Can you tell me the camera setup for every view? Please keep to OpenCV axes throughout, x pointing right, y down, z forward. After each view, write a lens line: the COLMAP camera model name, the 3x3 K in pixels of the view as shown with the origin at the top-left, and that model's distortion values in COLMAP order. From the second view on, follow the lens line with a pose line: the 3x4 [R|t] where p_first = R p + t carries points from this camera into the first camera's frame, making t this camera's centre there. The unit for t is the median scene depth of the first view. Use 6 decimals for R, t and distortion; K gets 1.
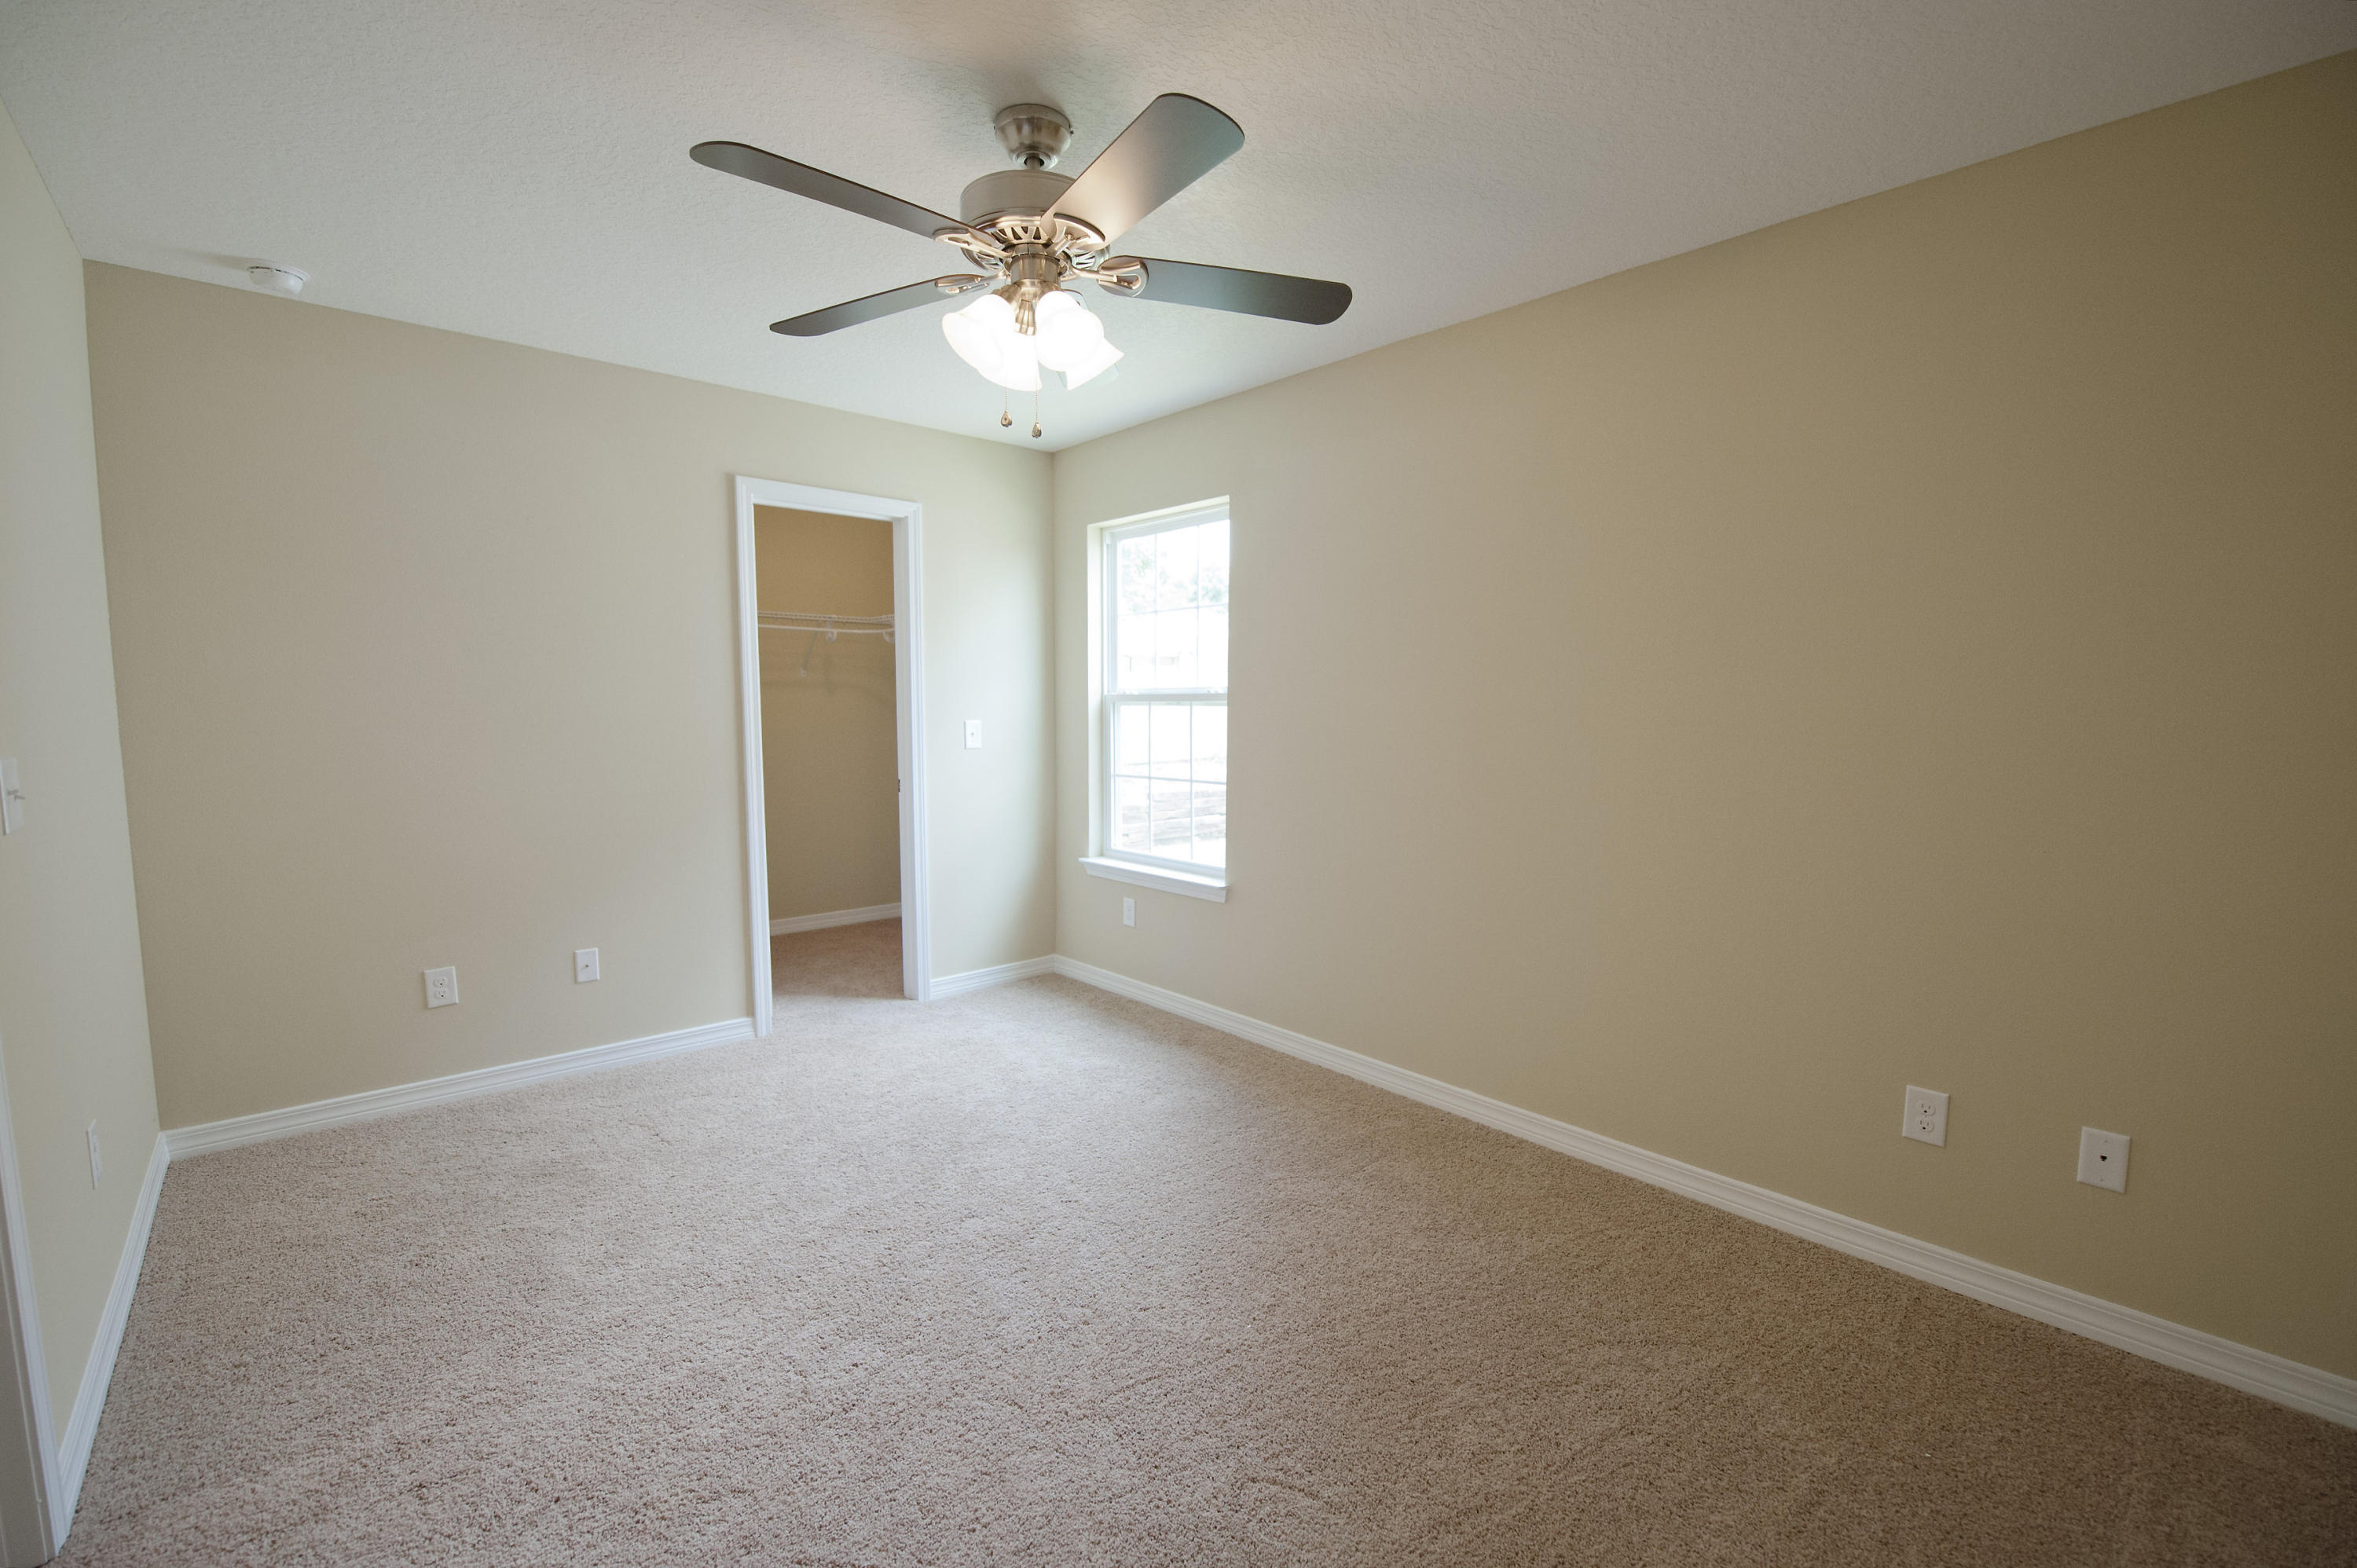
lens RADIAL K [[941.2, 0, 1185.0], [0, 941.2, 796.7], [0, 0, 1]] dist [-0.010736, -0.004247]
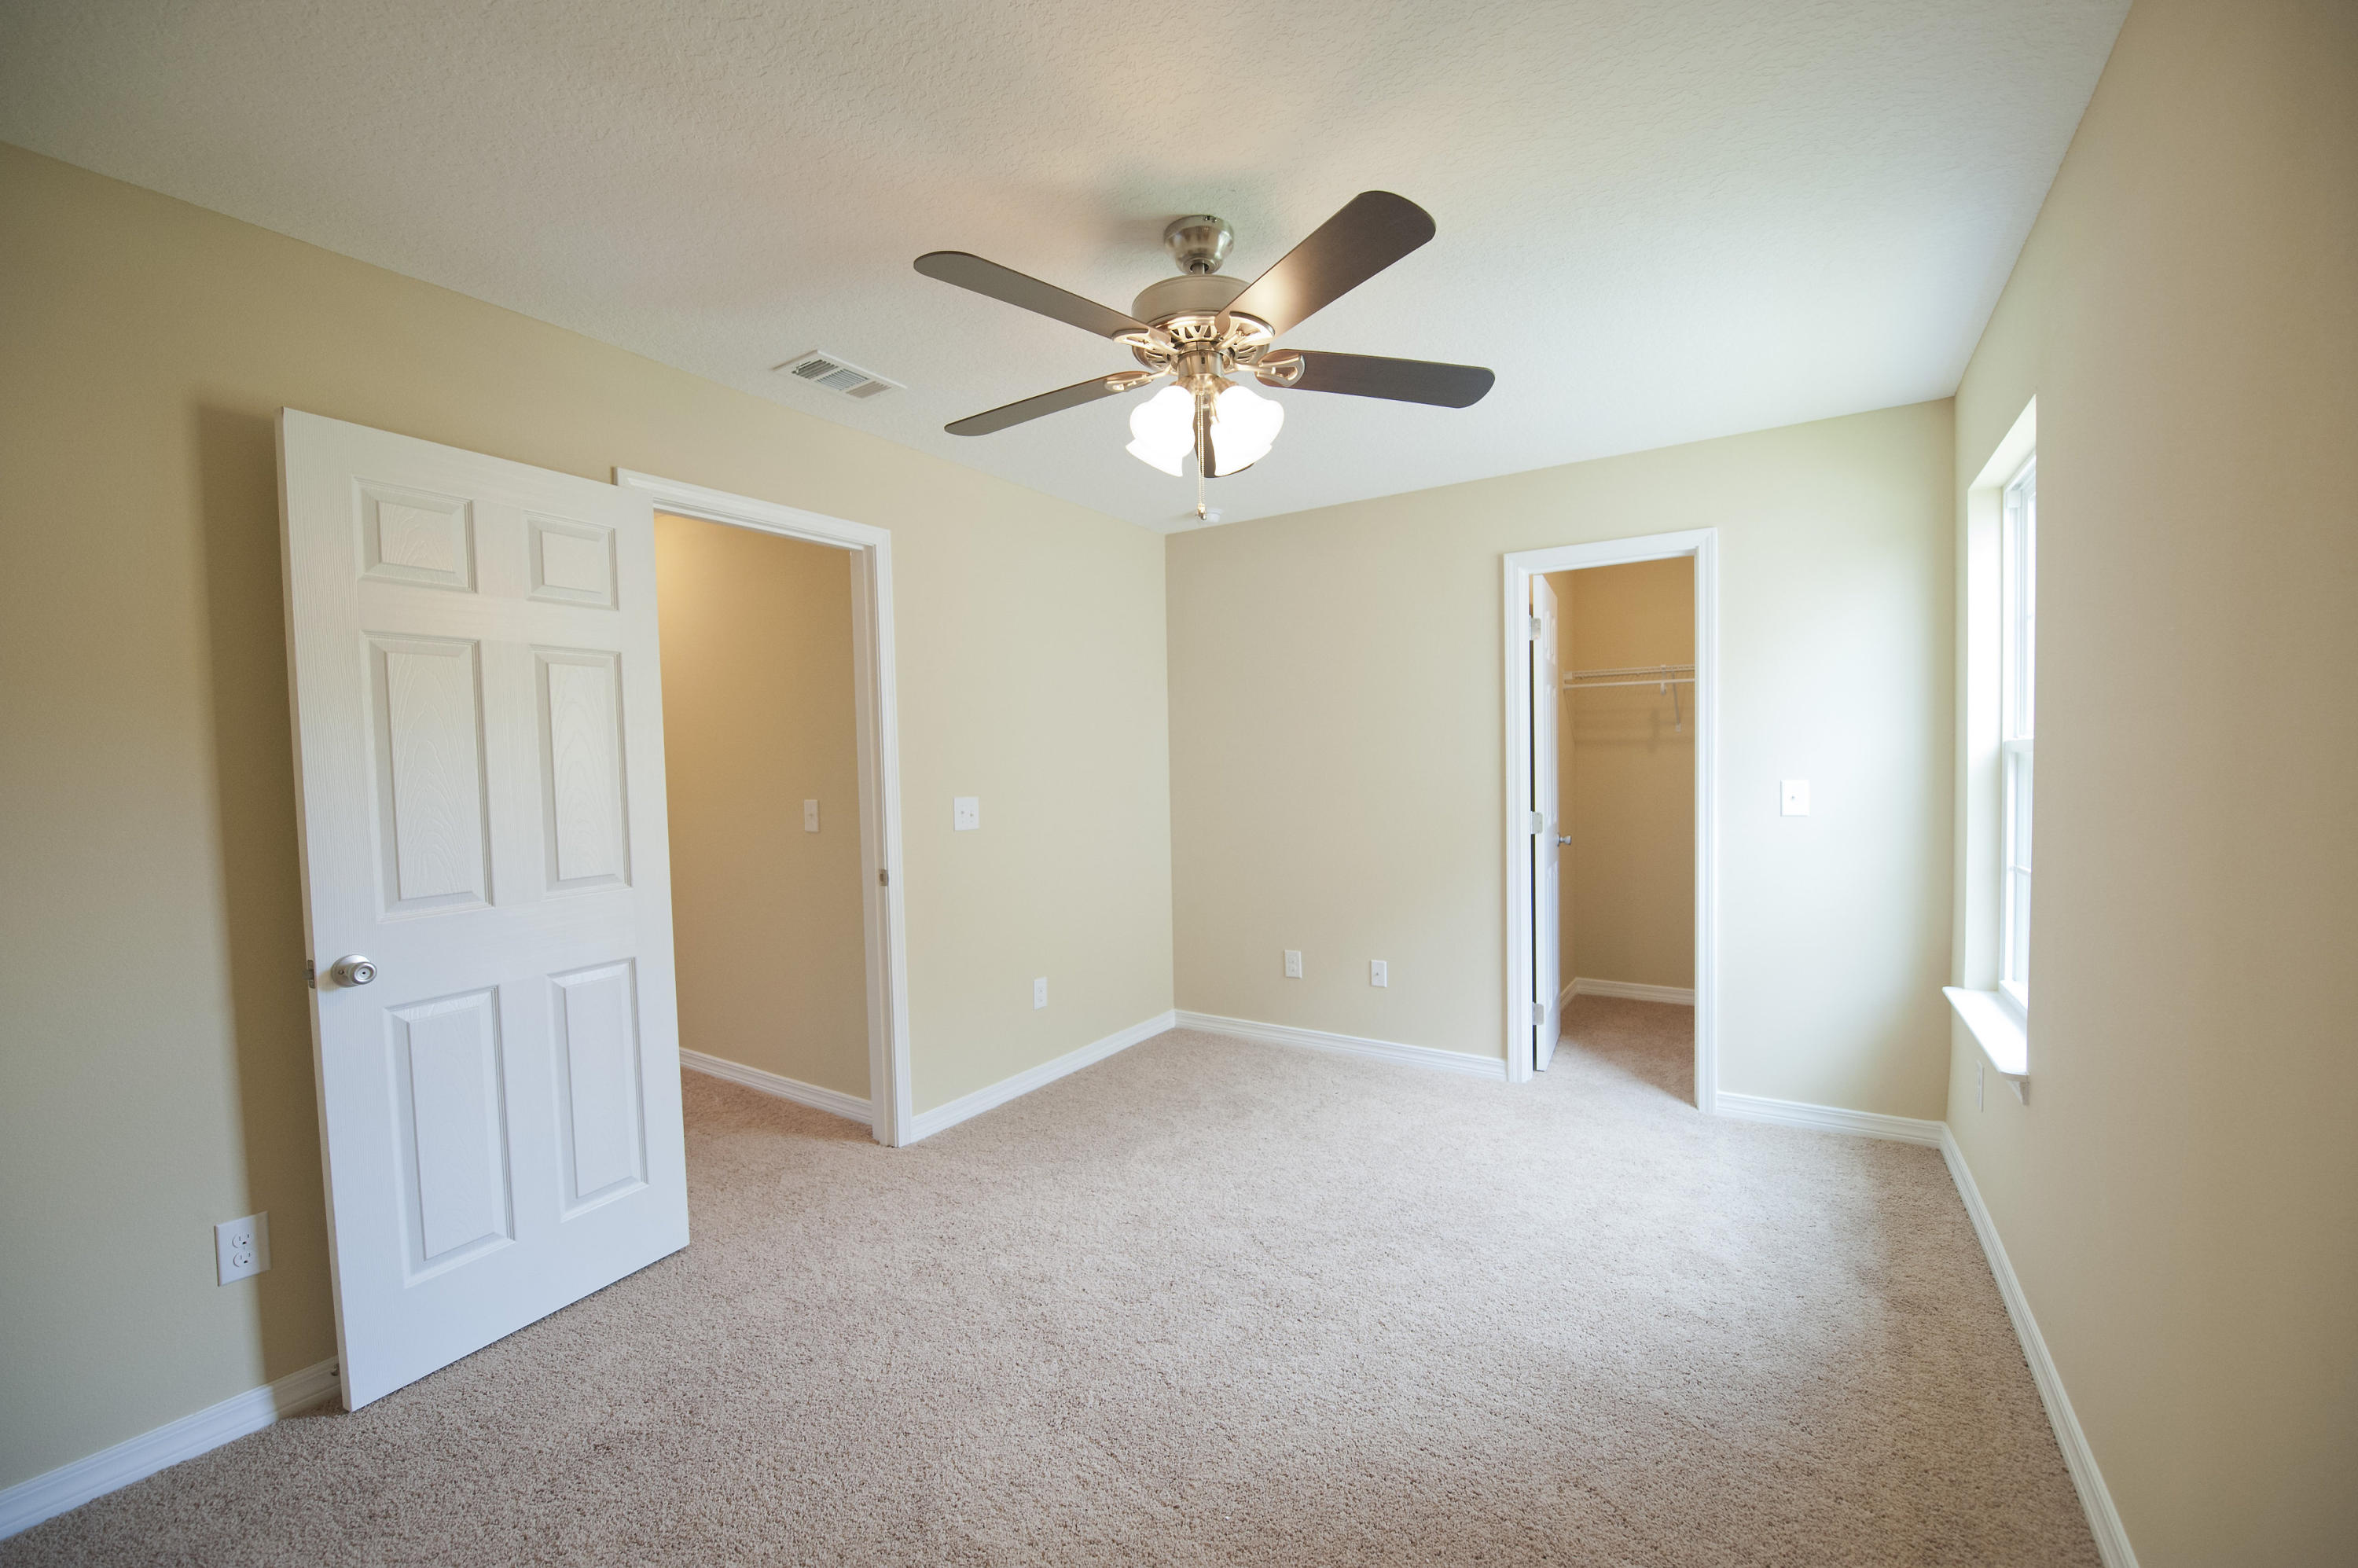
lens RADIAL K [[925.9, 0, 1179.0], [0, 925.9, 784.0], [0, 0, 1]] dist [-0.025830, -0.003812]
pose [[0.271609, 0.014515, -0.962298, 0.432626], [-0.071381, 0.997436, -0.005103, -0.043181], [0.959757, 0.070076, 0.271949, 0.353481]]
